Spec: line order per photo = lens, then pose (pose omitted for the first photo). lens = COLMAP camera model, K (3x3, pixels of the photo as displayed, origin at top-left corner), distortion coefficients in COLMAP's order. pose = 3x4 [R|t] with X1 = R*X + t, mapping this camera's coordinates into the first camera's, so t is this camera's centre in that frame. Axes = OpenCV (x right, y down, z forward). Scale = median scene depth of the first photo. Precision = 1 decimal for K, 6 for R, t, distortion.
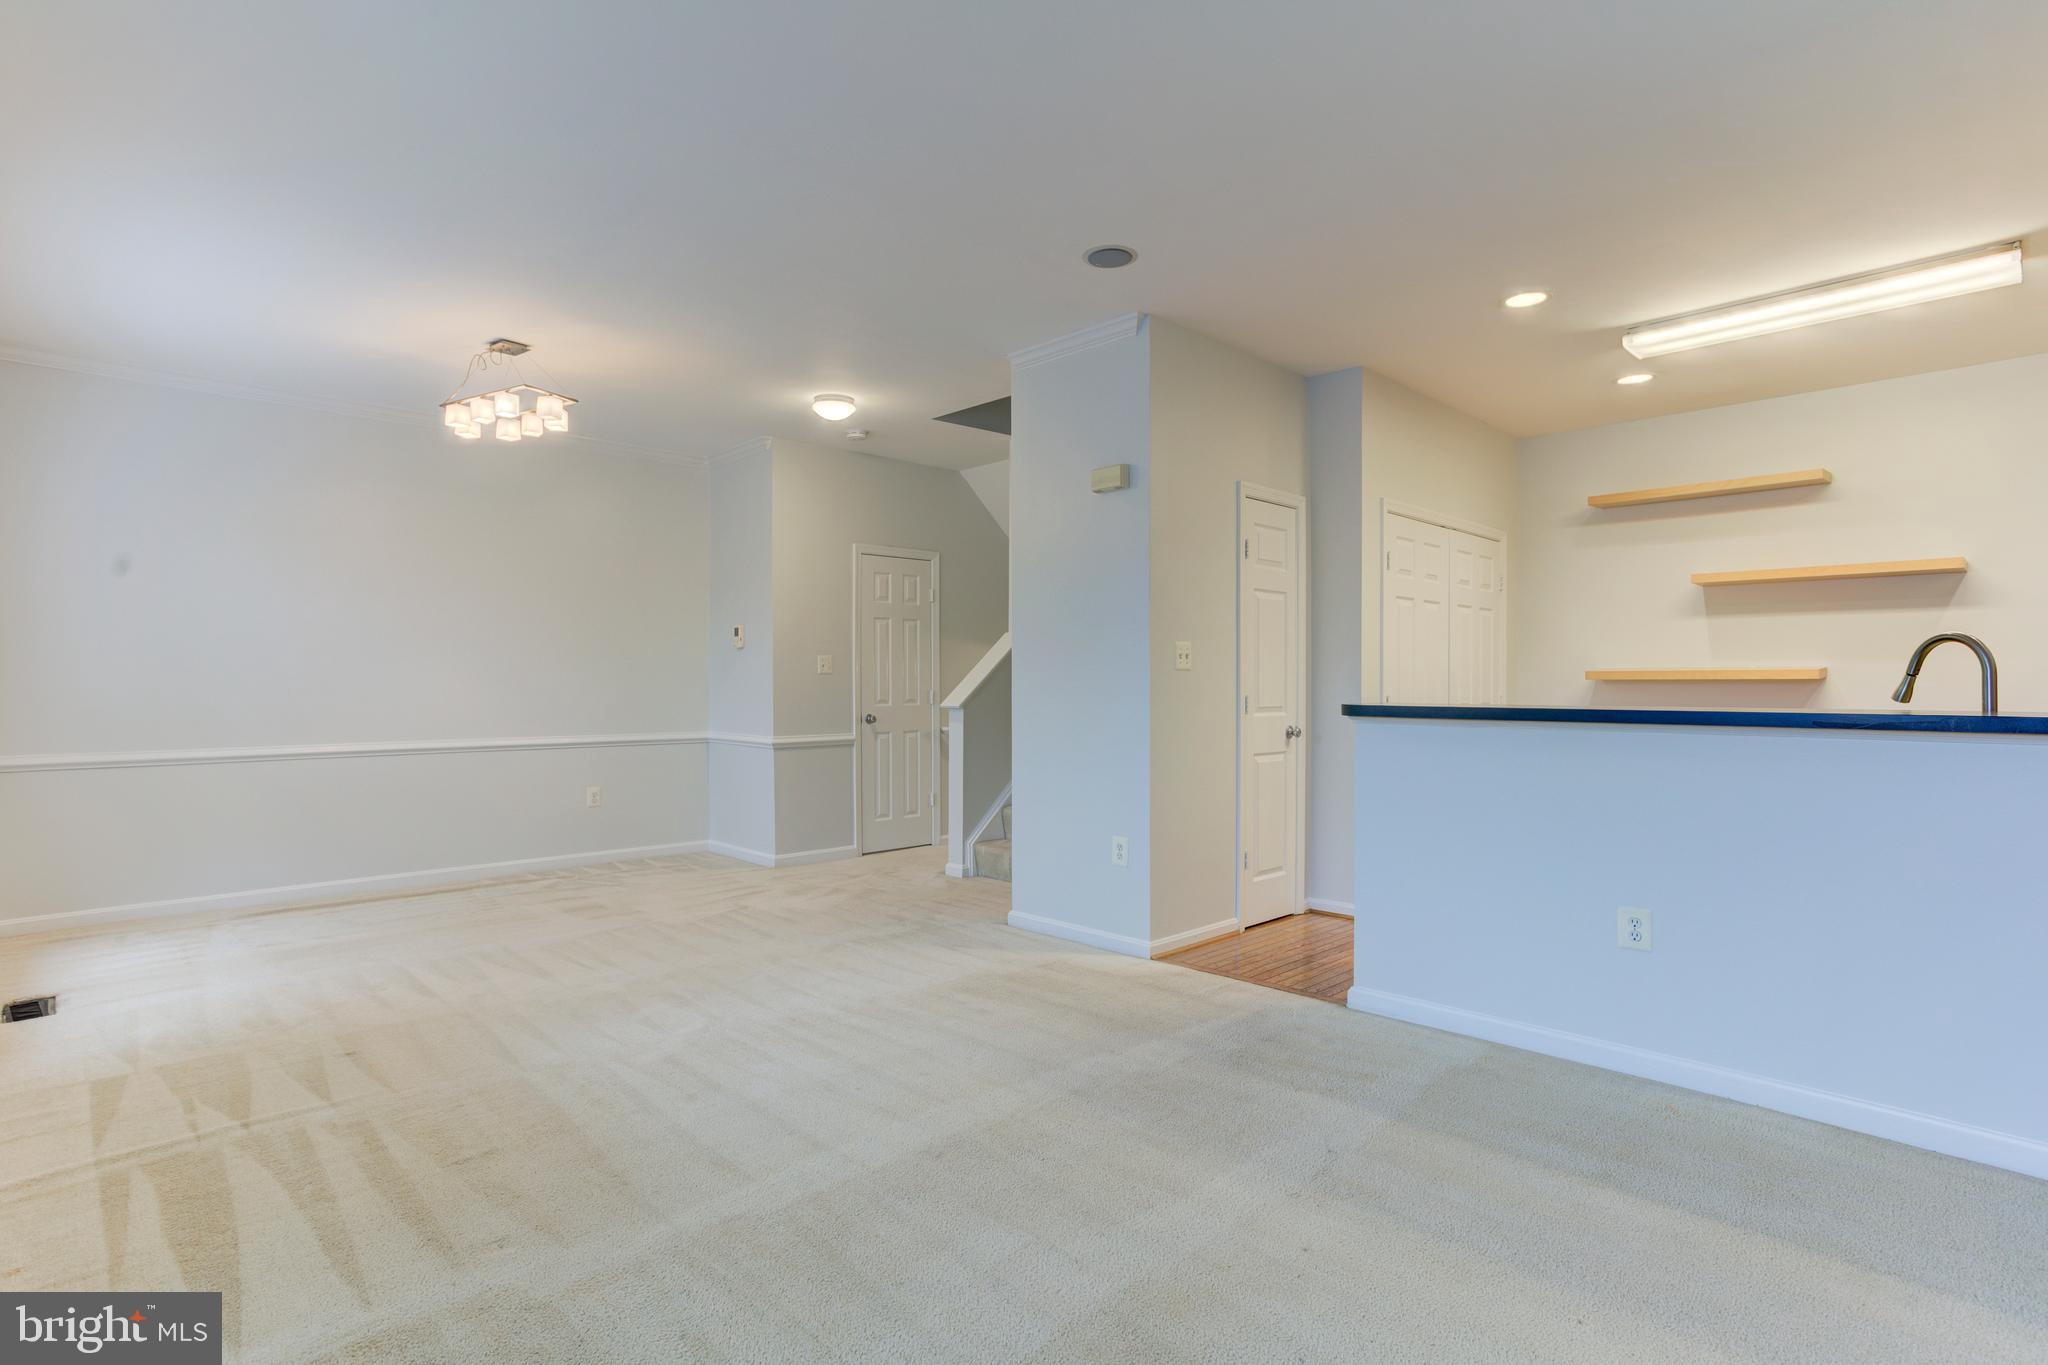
lens RADIAL K [[1070.6, 0, 1002.3], [0, 1070.6, 685.7], [0, 0, 1]] dist [-0.048471, 0.043933]
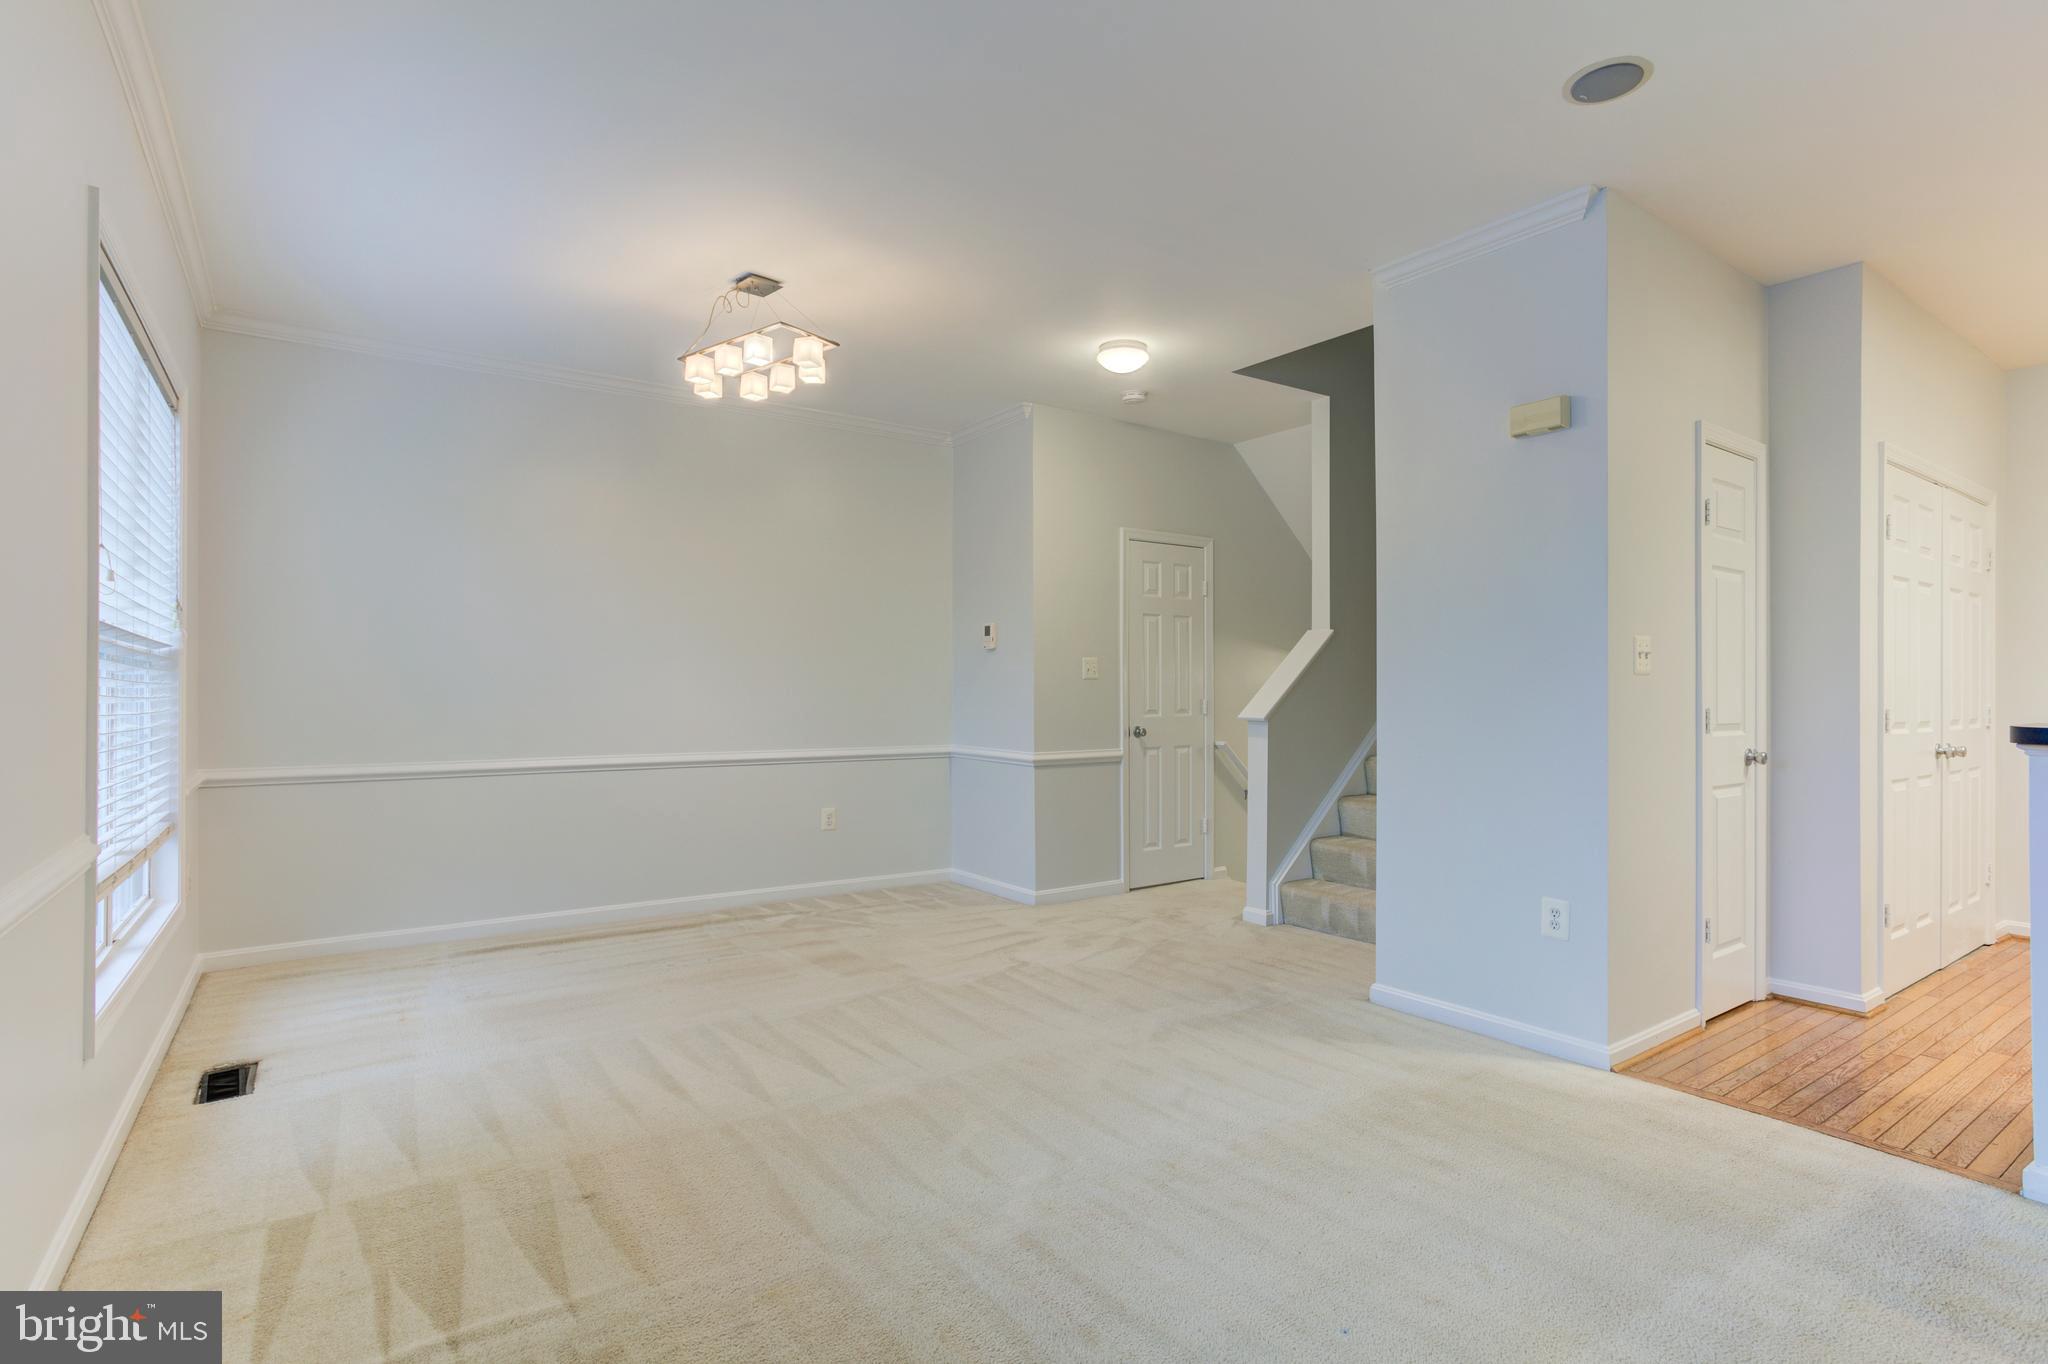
lens RADIAL K [[1044.9, 0, 1011.4], [0, 1044.9, 685.5], [0, 0, 1]] dist [-0.057031, 0.050872]
pose [[0.990173, 0.001785, -0.139840, -0.154928], [-0.002577, 0.999982, -0.005488, -0.001778], [0.139827, 0.005795, 0.990159, 0.226045]]
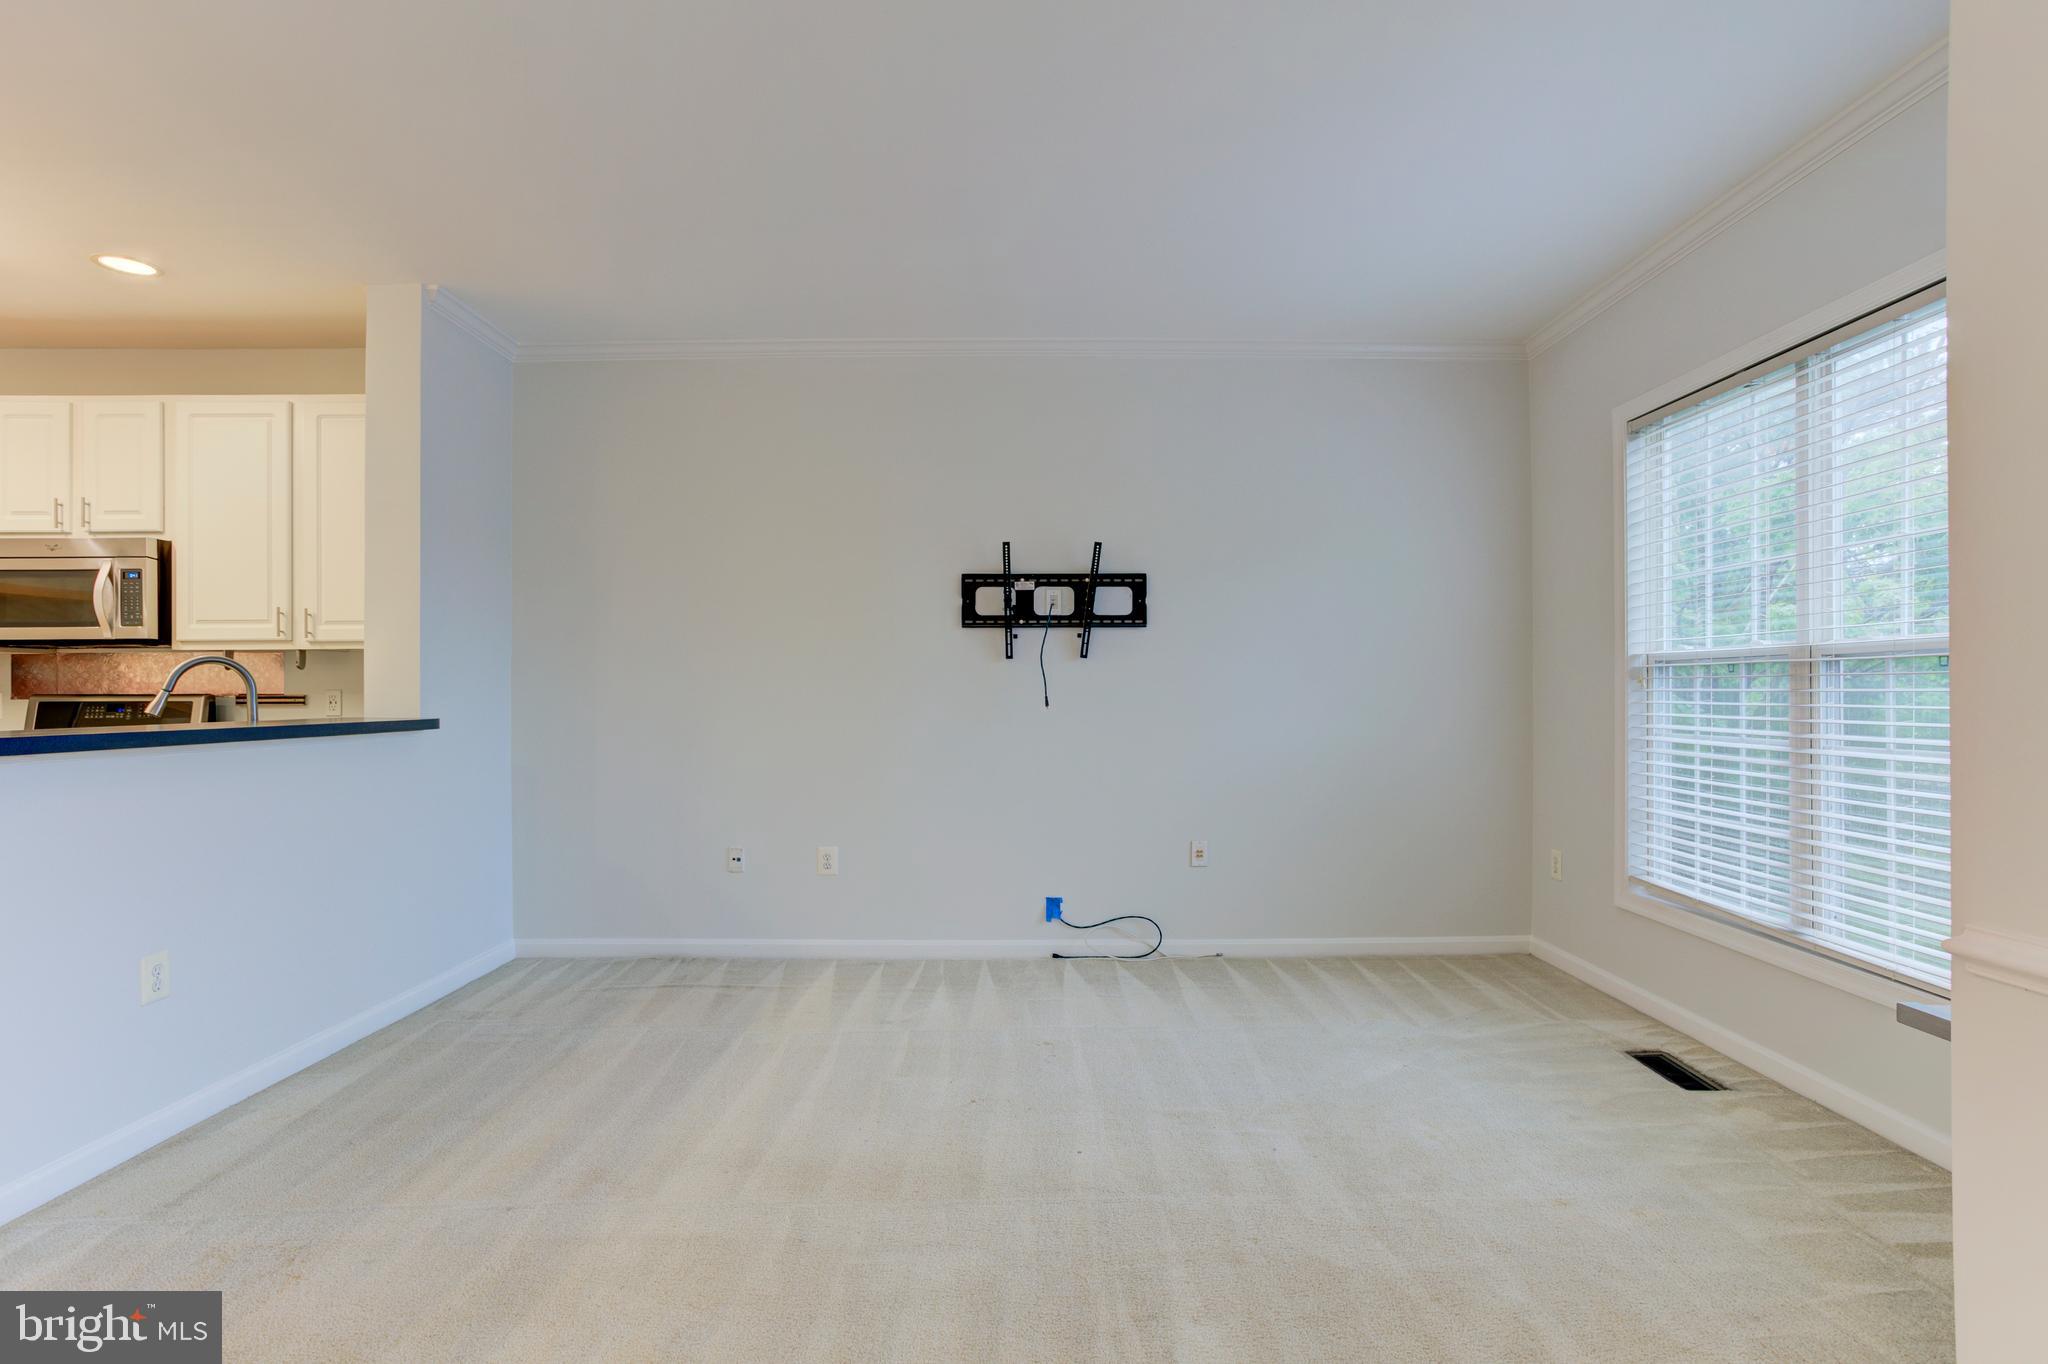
lens RADIAL K [[1044.9, 0, 1011.4], [0, 1044.9, 685.5], [0, 0, 1]] dist [-0.057031, 0.050872]
pose [[-0.710755, 0.007229, 0.703403, -0.335452], [0.006790, 0.999971, -0.003416, -0.004038], [-0.703407, 0.002348, -0.710783, 0.722621]]
